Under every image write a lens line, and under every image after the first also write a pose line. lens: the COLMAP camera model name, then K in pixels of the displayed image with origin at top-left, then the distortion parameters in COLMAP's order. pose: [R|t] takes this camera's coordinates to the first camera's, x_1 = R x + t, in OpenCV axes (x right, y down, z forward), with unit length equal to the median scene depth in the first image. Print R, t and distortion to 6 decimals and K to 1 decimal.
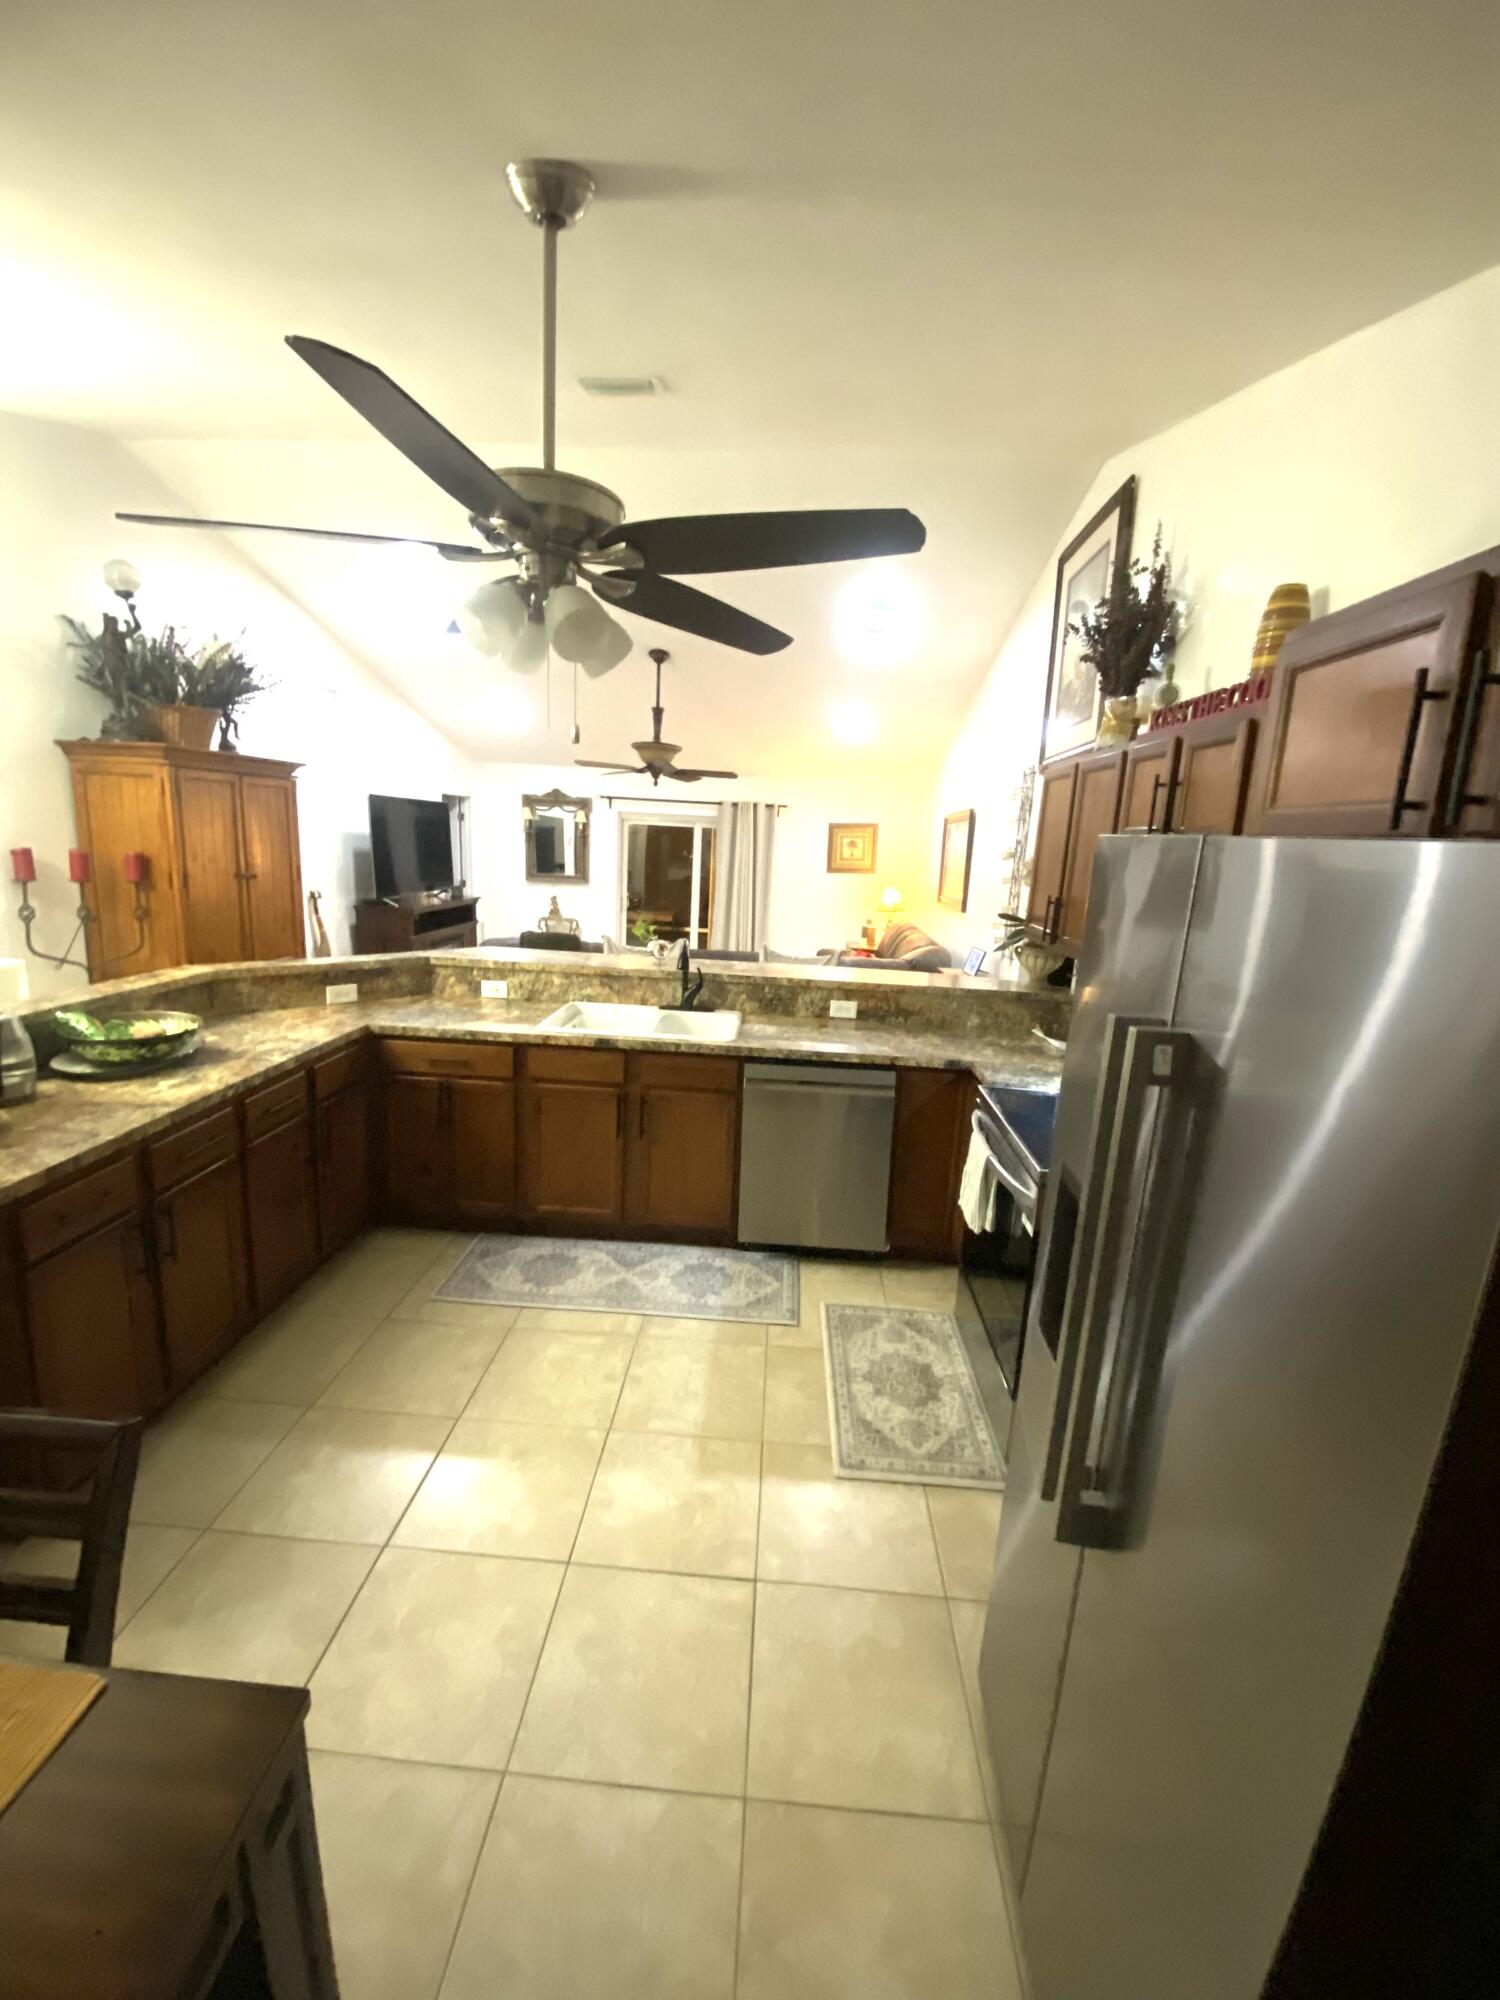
lens RADIAL K [[815.0, 0, 750.0], [0, 815.0, 1000.0], [0, 0, 1]] dist [0.000917, 0.000017]
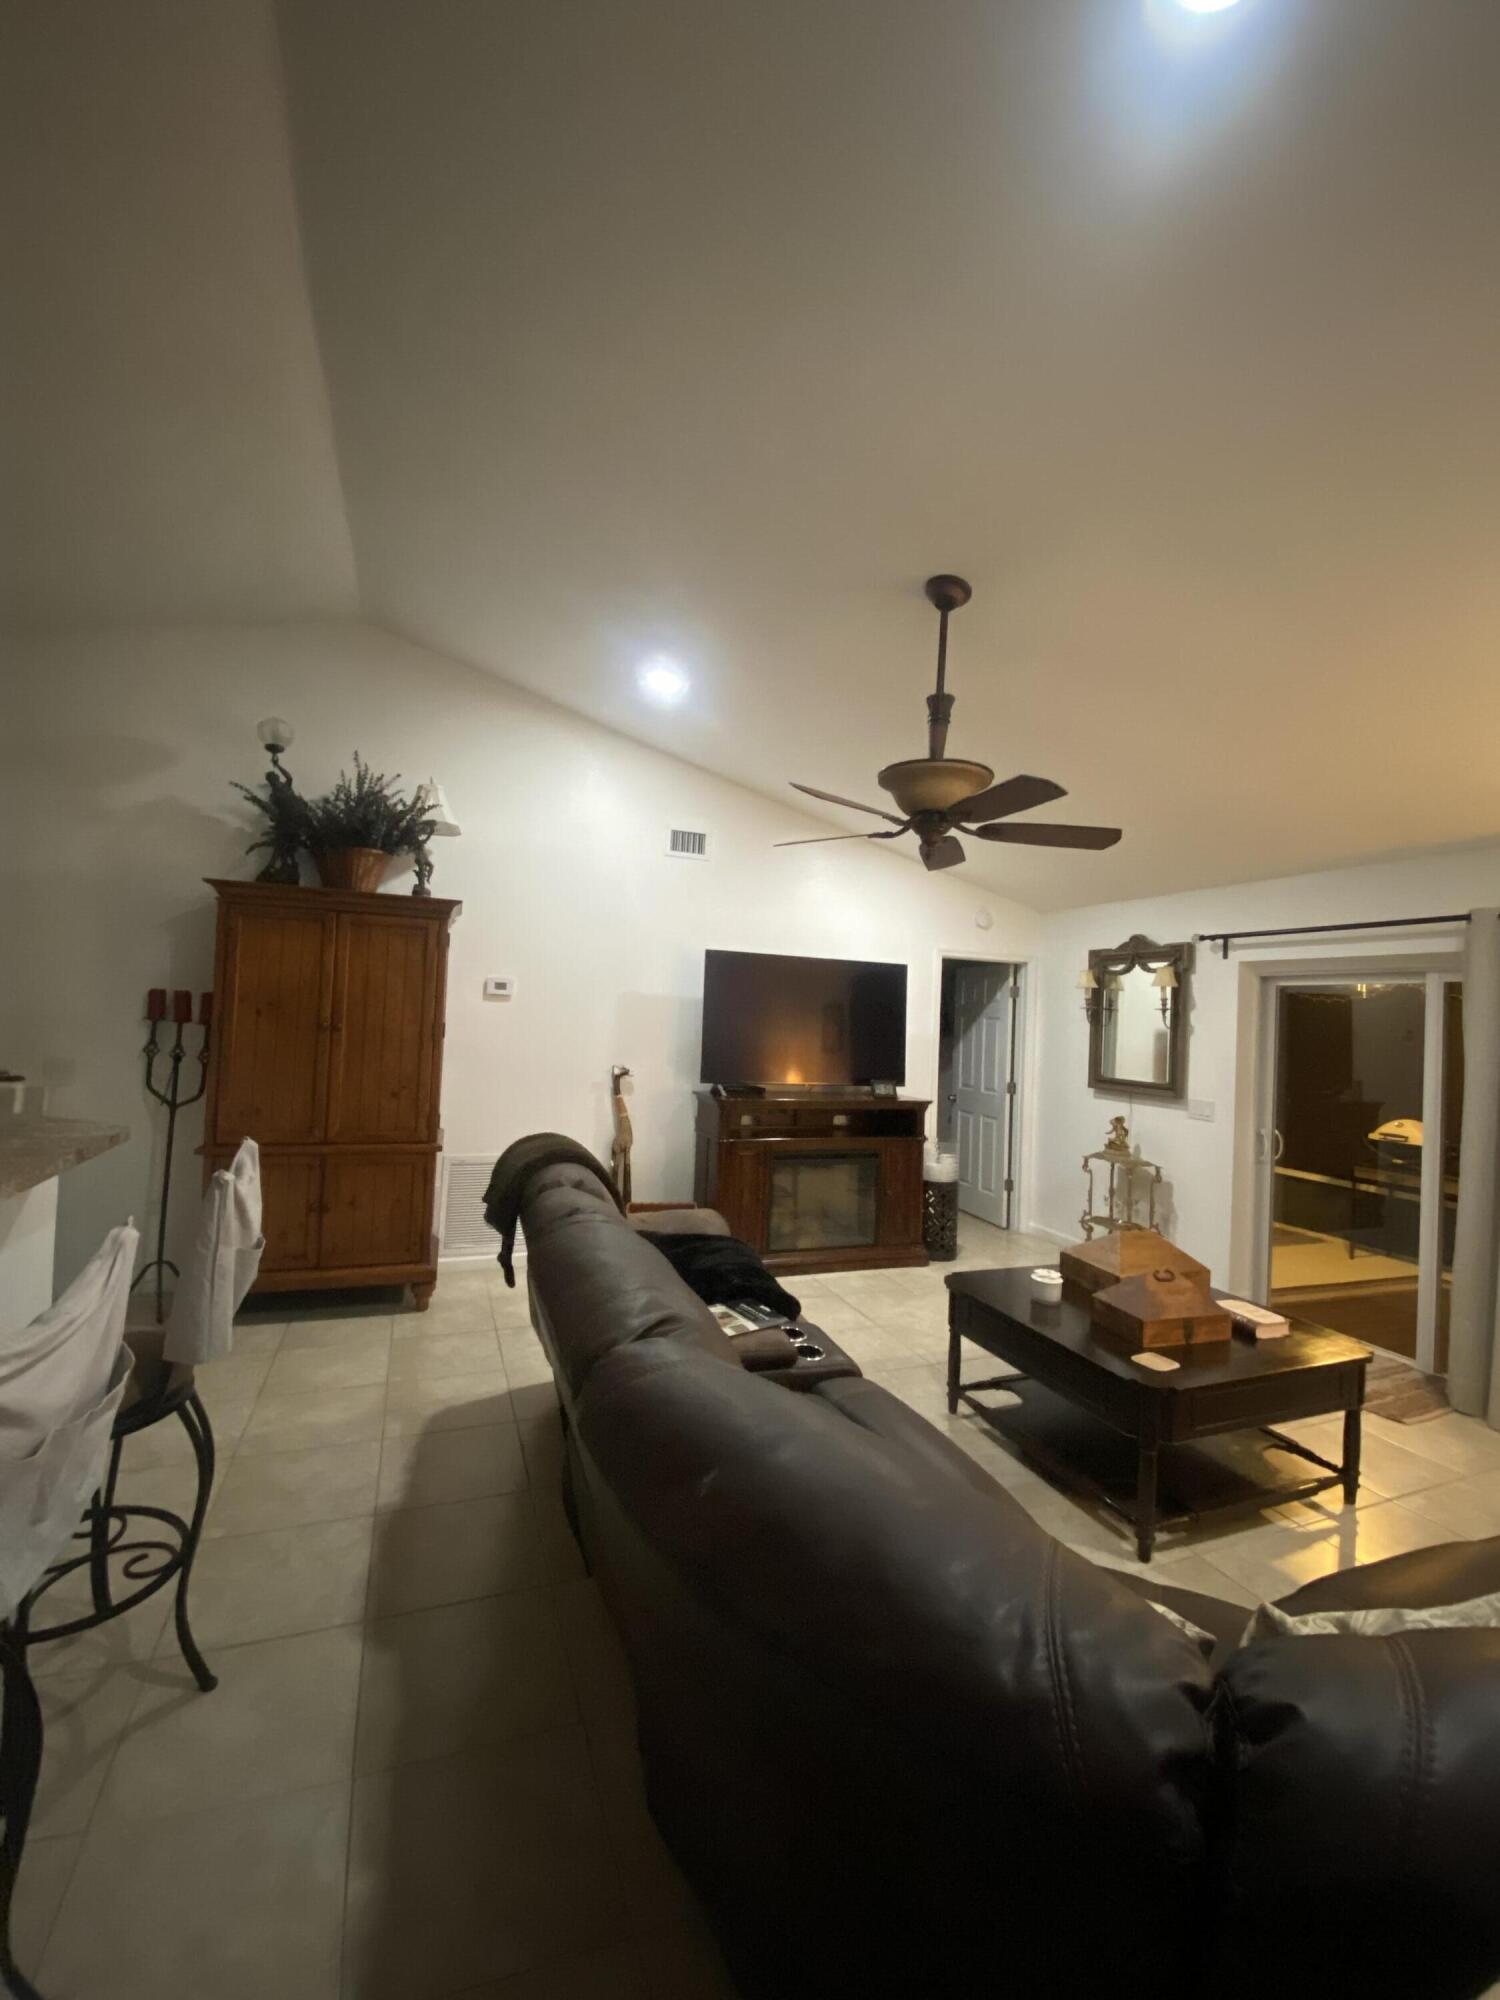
lens RADIAL K [[835.6, 0, 750.0], [0, 835.6, 1000.0], [0, 0, 1]] dist [0.001052, 0.000063]
pose [[0.429528, -0.056258, -0.901300, 0.188670], [-0.197038, 0.968172, -0.154333, -0.070679], [0.881296, 0.243880, 0.404772, 0.551419]]
